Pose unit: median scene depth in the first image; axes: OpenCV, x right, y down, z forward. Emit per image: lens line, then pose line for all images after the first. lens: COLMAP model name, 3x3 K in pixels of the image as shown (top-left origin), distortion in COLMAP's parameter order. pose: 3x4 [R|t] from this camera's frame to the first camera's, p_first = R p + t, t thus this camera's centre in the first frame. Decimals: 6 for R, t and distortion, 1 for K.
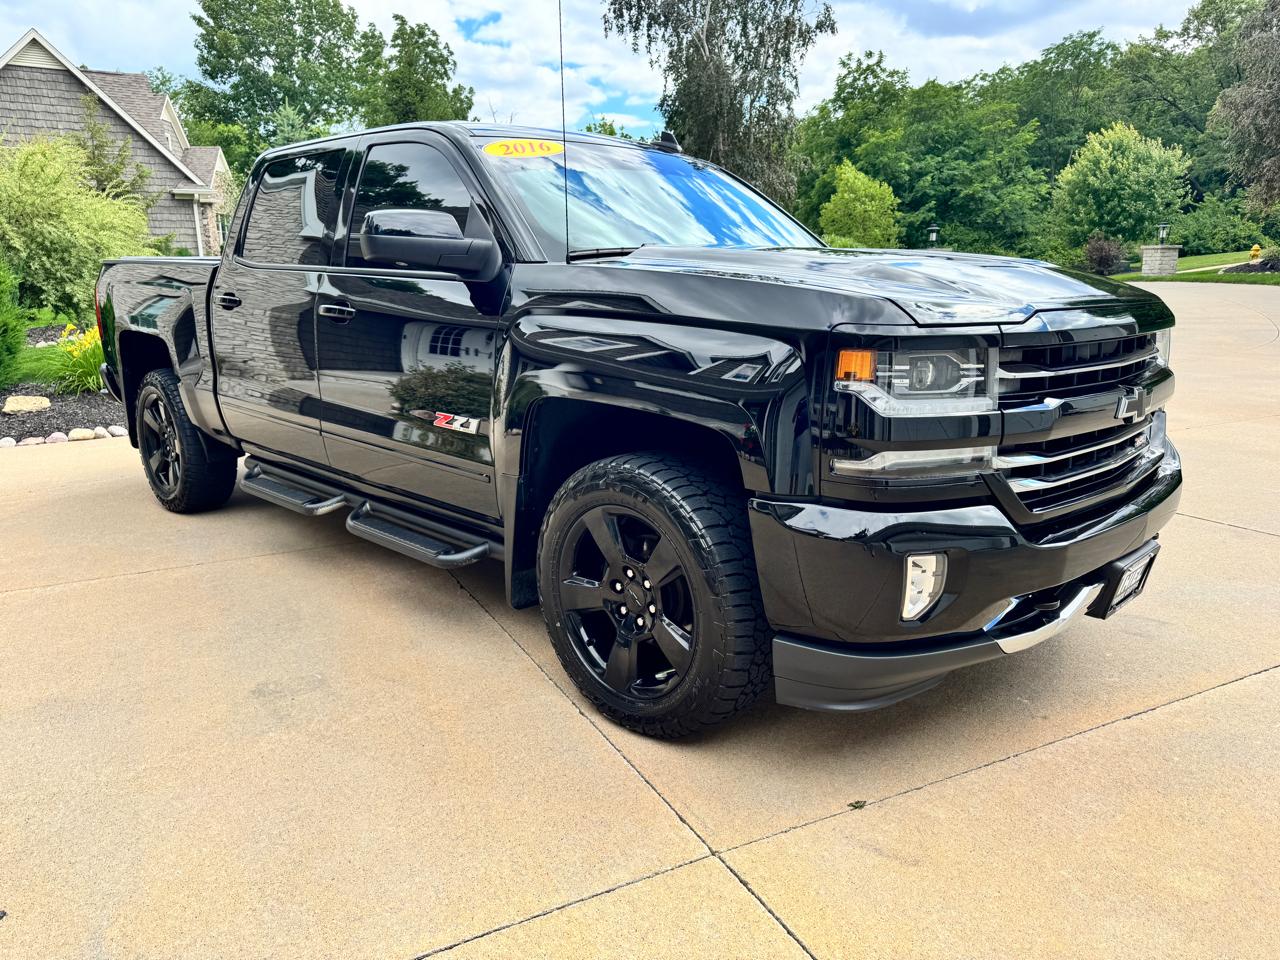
lens RADIAL K [[908.6, 0, 641.2], [0, 908.6, 480.0], [0, 0, 1]] dist [0.020301, -0.020765]
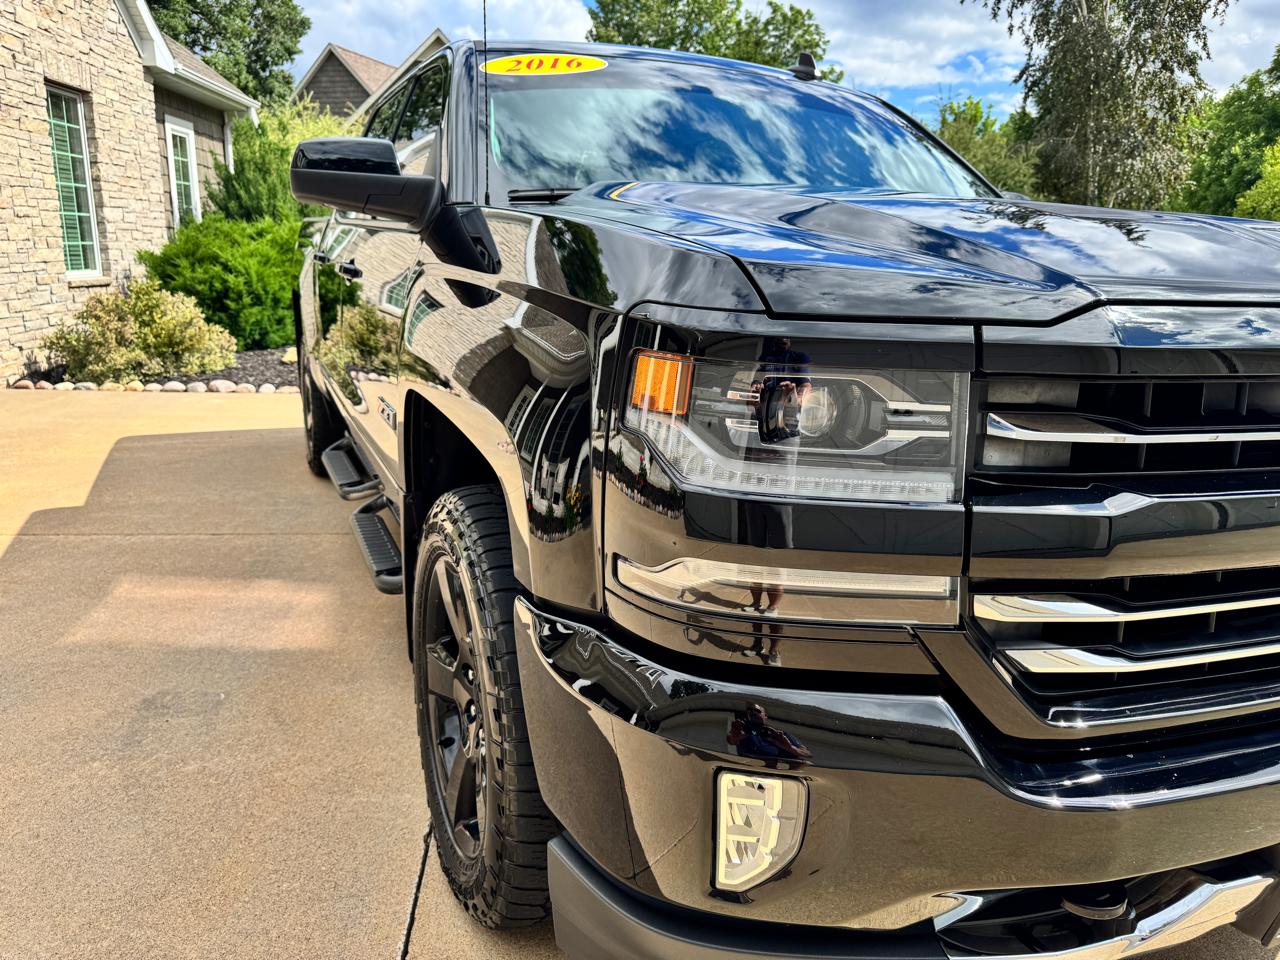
lens RADIAL K [[908.6, 0, 634.1], [0, 908.6, 477.1], [0, 0, 1]] dist [0.020301, -0.020765]
pose [[0.926401, 0.124105, -0.355499, 0.275360], [-0.120835, 0.992173, 0.031484, -0.058942], [0.356624, 0.013790, 0.934146, 0.344713]]
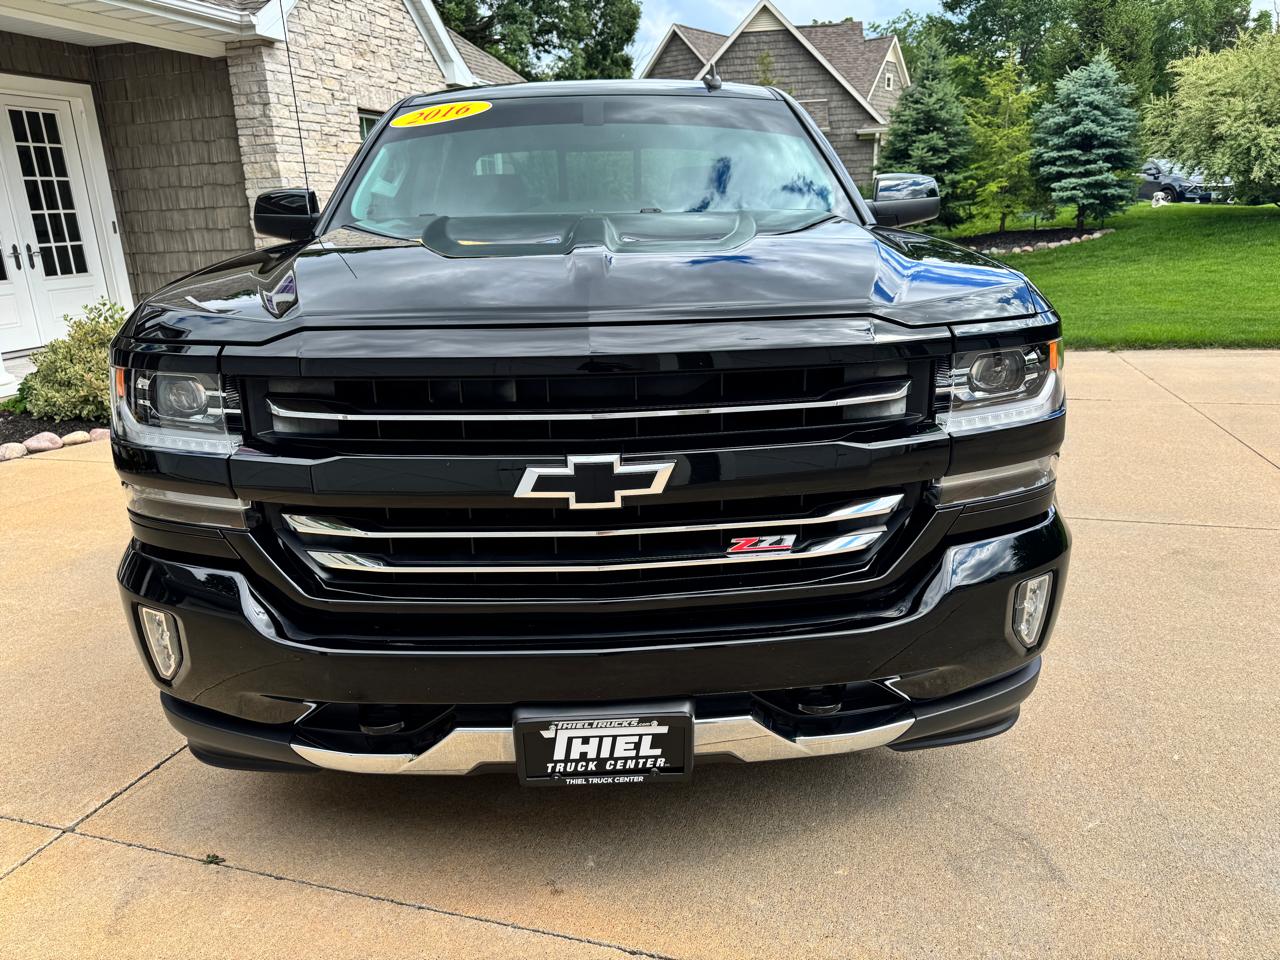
lens RADIAL K [[908.6, 0, 635.8], [0, 908.6, 476.0], [0, 0, 1]] dist [0.020301, -0.020765]
pose [[0.723013, 0.177166, -0.667730, 0.810971], [-0.132289, 0.984176, 0.117887, -0.136898], [0.678050, 0.003099, 0.735010, 0.462439]]
